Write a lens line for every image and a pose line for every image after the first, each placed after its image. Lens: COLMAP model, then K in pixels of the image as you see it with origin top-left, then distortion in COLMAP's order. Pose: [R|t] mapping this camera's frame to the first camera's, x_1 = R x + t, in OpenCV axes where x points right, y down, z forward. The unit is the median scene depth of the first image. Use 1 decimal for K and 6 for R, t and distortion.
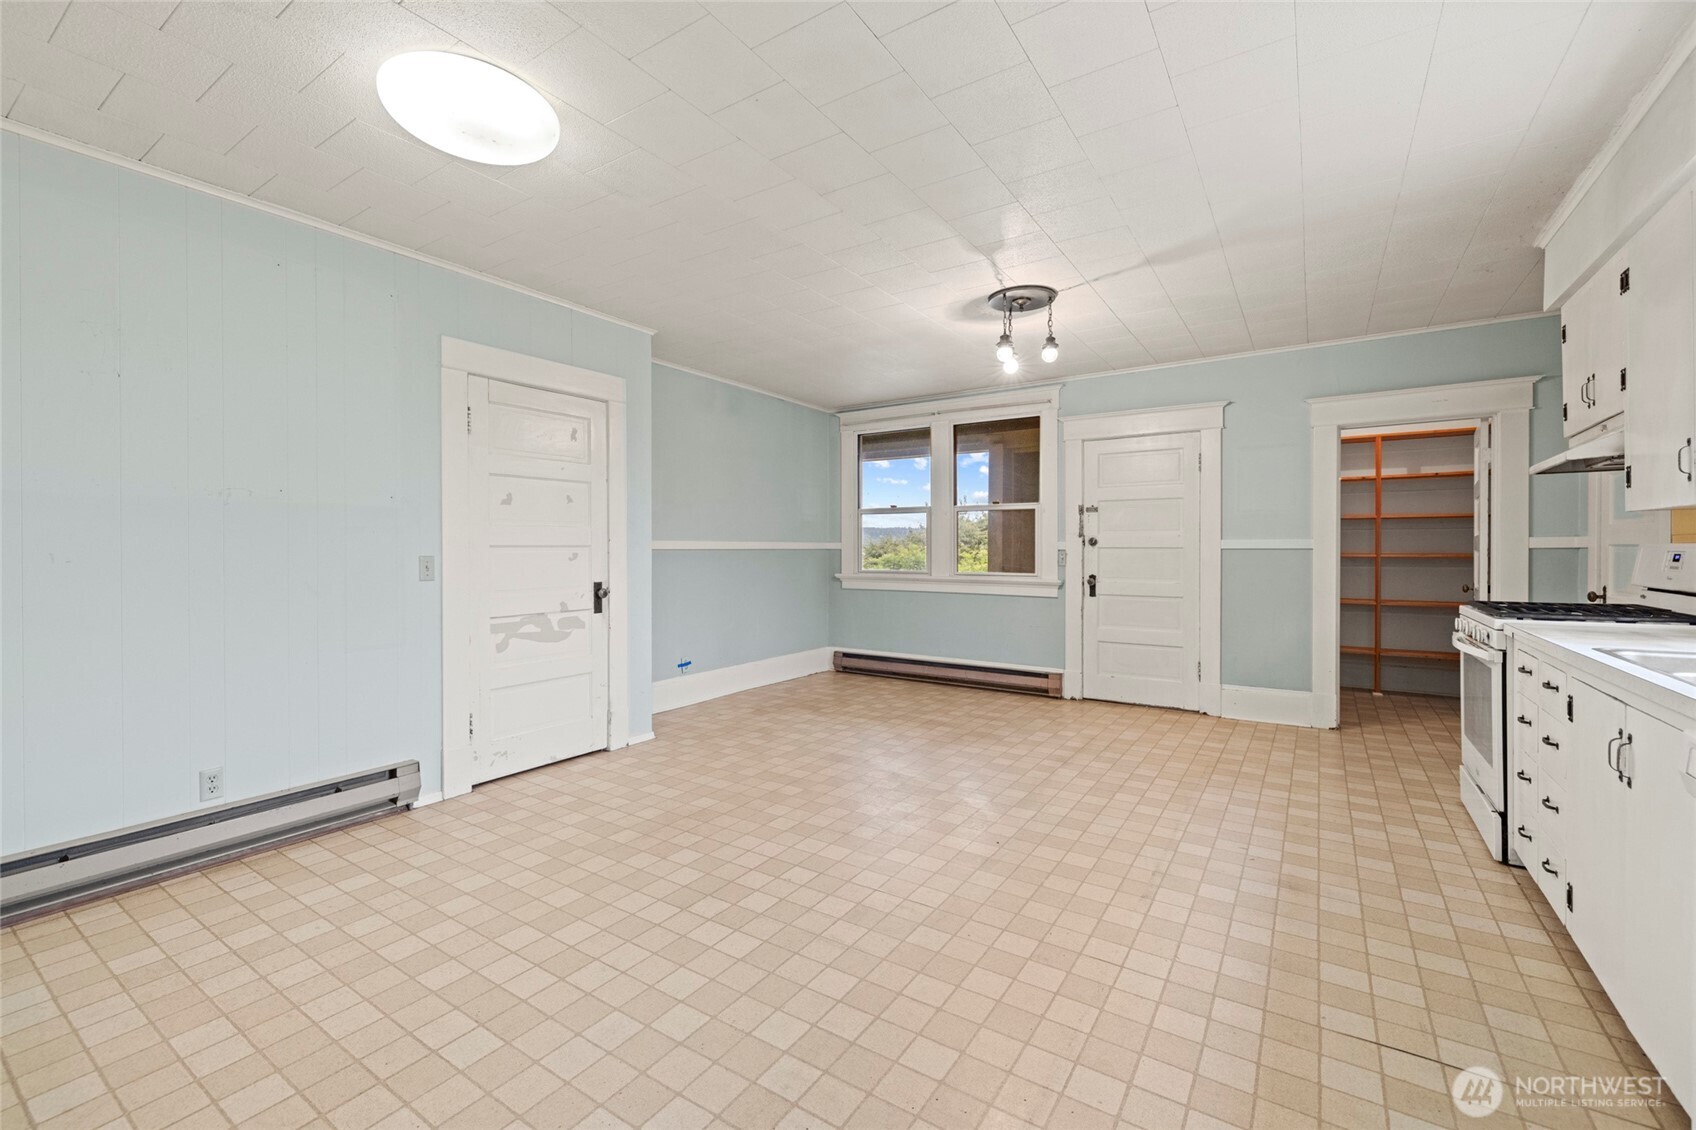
lens RADIAL K [[718.1, 0, 850.7], [0, 718.1, 554.7], [0, 0, 1]] dist [0.000369, -0.000009]
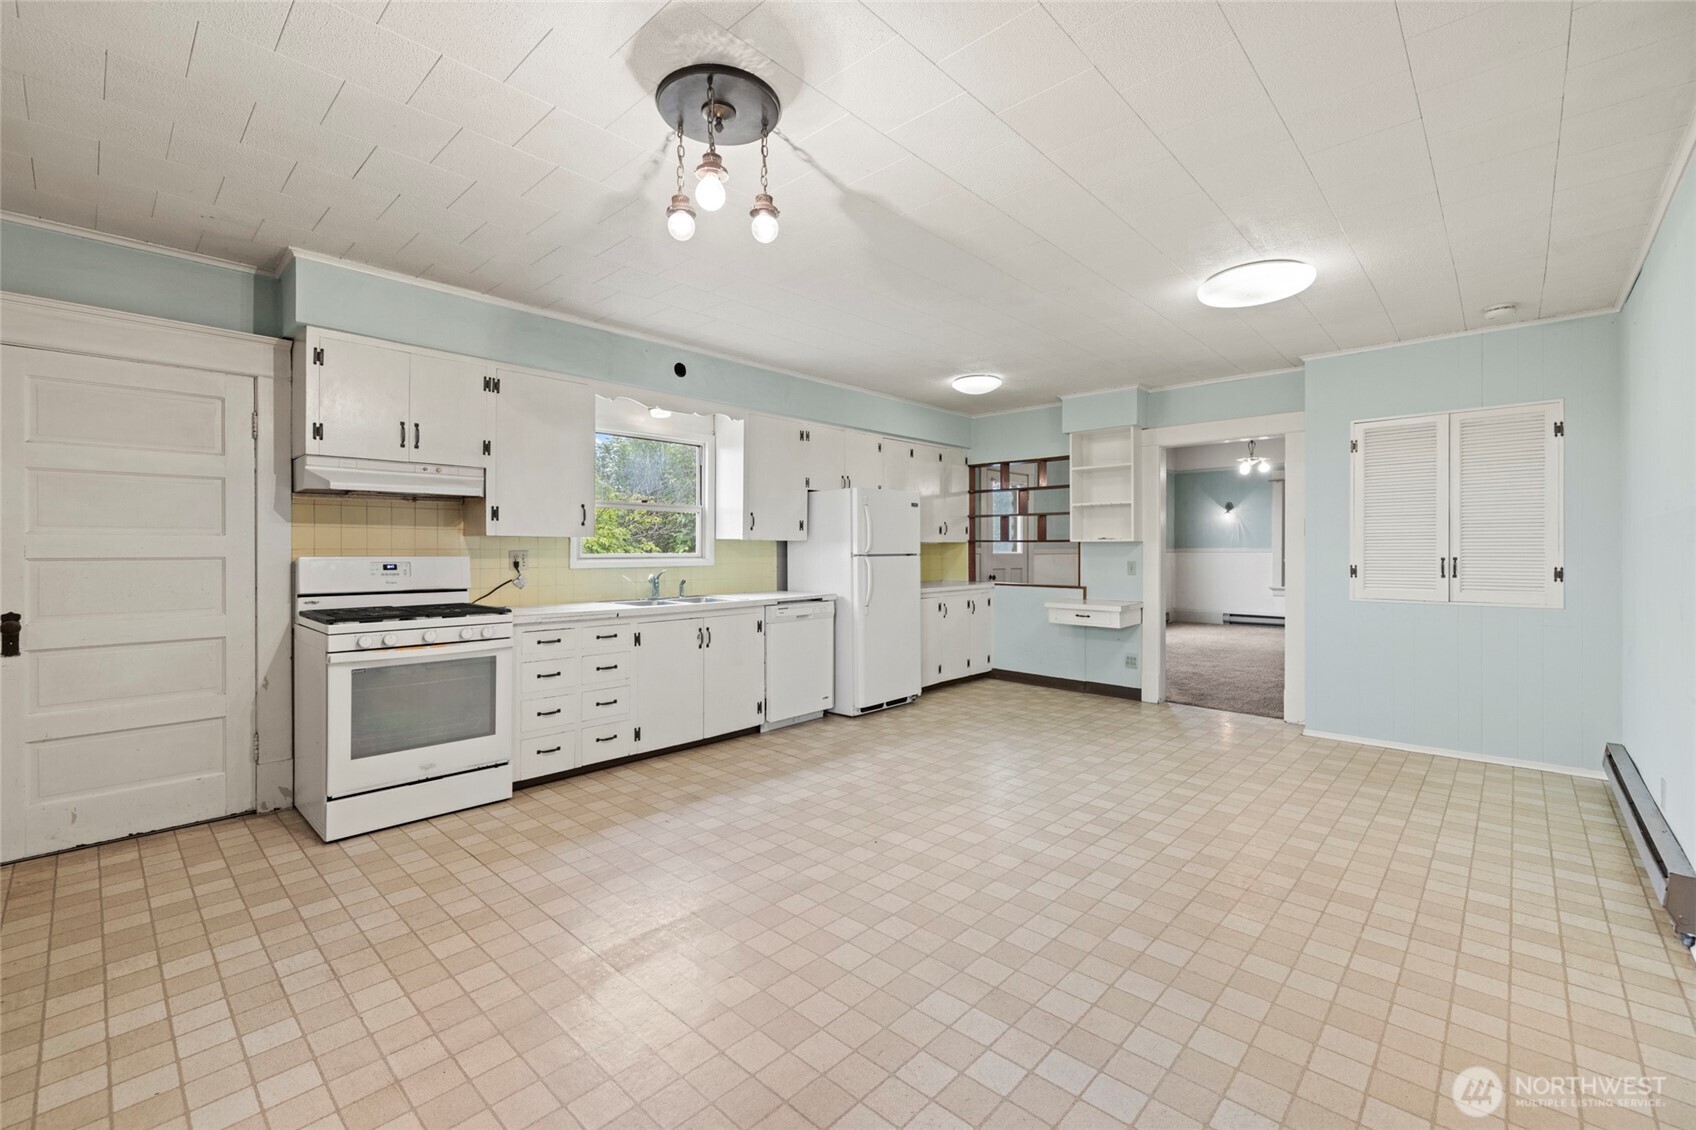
lens RADIAL K [[718.1, 0, 850.7], [0, 718.1, 554.7], [0, 0, 1]] dist [0.000369, -0.000009]
pose [[-0.986081, -0.001595, 0.166258, 0.073219], [0.000620, 0.999912, 0.013268, -0.033022], [-0.166265, 0.013187, -0.985993, 2.185872]]
